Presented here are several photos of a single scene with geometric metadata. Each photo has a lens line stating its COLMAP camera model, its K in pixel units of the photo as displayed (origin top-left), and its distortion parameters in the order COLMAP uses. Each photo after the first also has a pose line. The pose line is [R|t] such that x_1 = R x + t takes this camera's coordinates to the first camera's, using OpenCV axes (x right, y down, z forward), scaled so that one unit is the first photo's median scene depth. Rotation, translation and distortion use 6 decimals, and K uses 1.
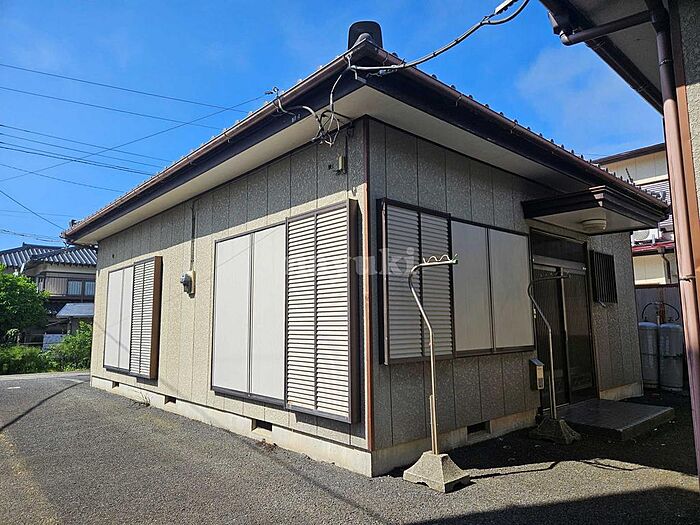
lens RADIAL K [[469.2, 0, 347.6], [0, 469.2, 263.9], [0, 0, 1]] dist [0.010371, -0.000160]
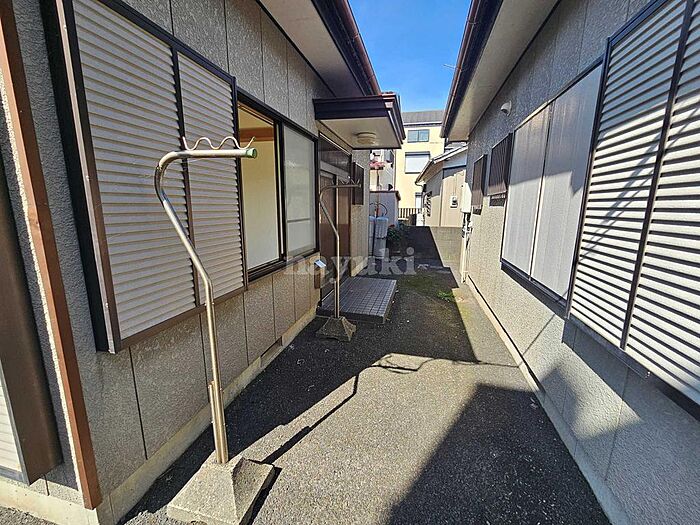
lens RADIAL K [[288.4, 0, 350.7], [0, 288.4, 263.7], [0, 0, 1]] dist [0.003730, 0.000344]
pose [[0.828403, -0.089561, 0.552926, 0.109756], [-0.091890, 0.952031, 0.291878, 0.007437], [-0.552544, -0.292601, 0.780436, 0.535917]]
